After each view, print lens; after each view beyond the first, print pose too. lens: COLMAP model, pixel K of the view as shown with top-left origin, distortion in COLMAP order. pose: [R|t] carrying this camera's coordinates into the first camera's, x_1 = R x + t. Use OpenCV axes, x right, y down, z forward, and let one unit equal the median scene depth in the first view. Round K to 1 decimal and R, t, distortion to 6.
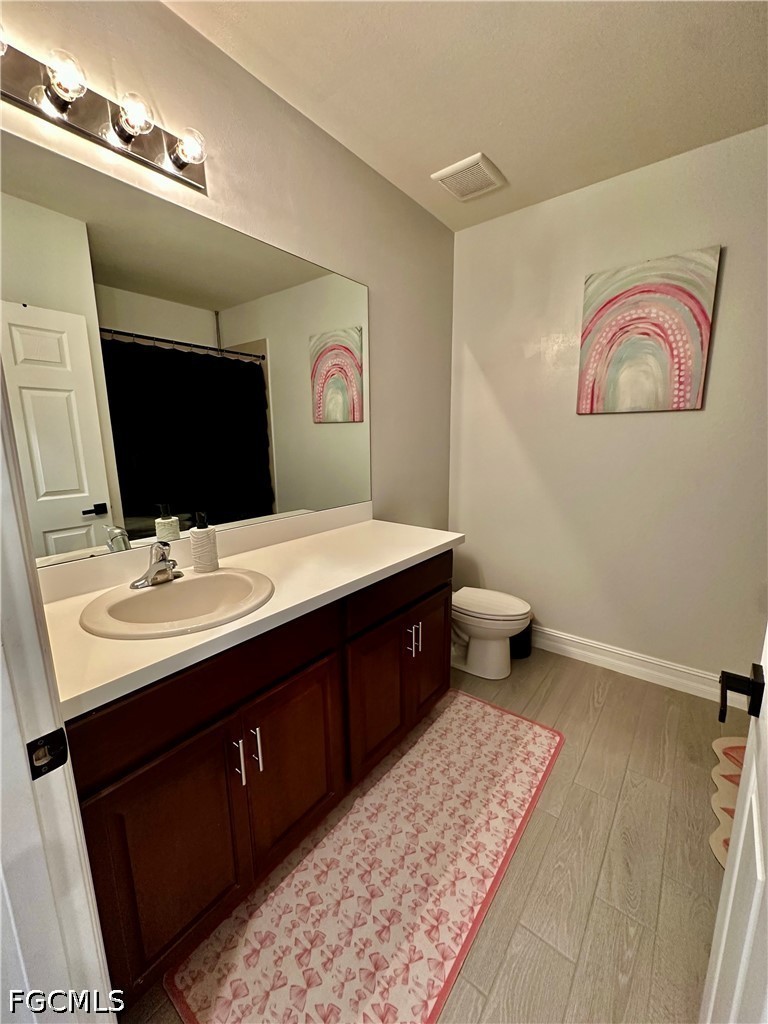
lens RADIAL K [[407.5, 0, 380.2], [0, 407.5, 510.9], [0, 0, 1]] dist [-0.010756, 0.000094]
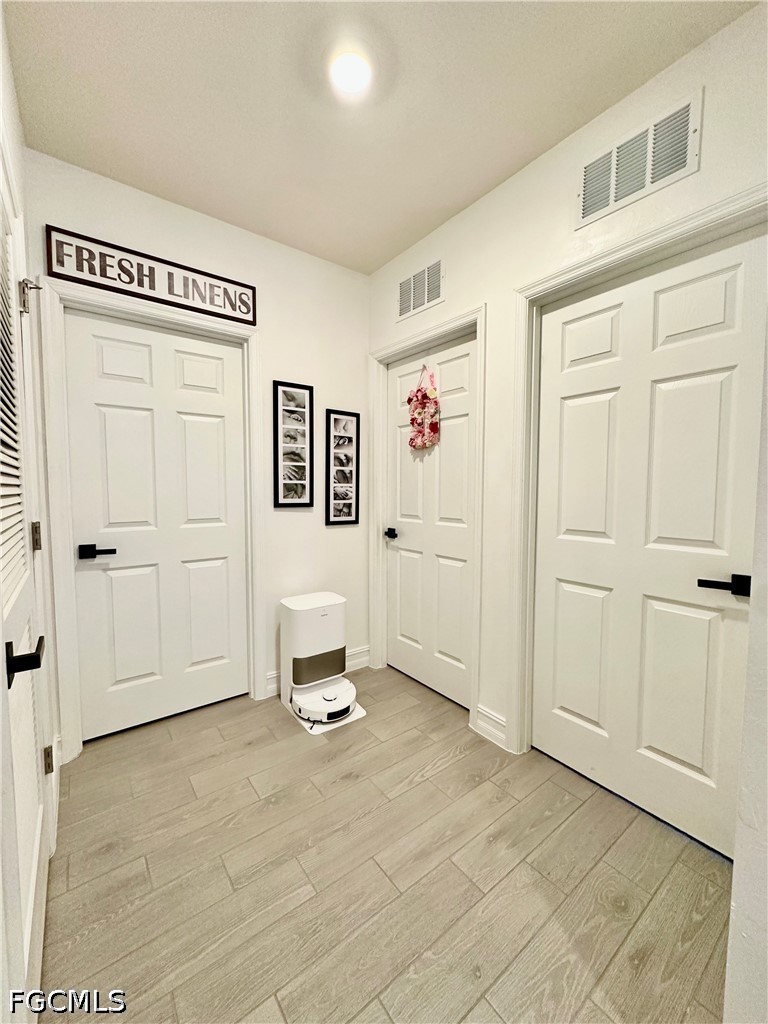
lens RADIAL K [[407.5, 0, 378.6], [0, 407.5, 513.6], [0, 0, 1]] dist [-0.010756, 0.000094]
pose [[-0.244544, 0.073452, -0.966852, -0.087860], [-0.173889, 0.977640, 0.118253, -0.079264], [0.953919, 0.197042, -0.226303, 0.693215]]
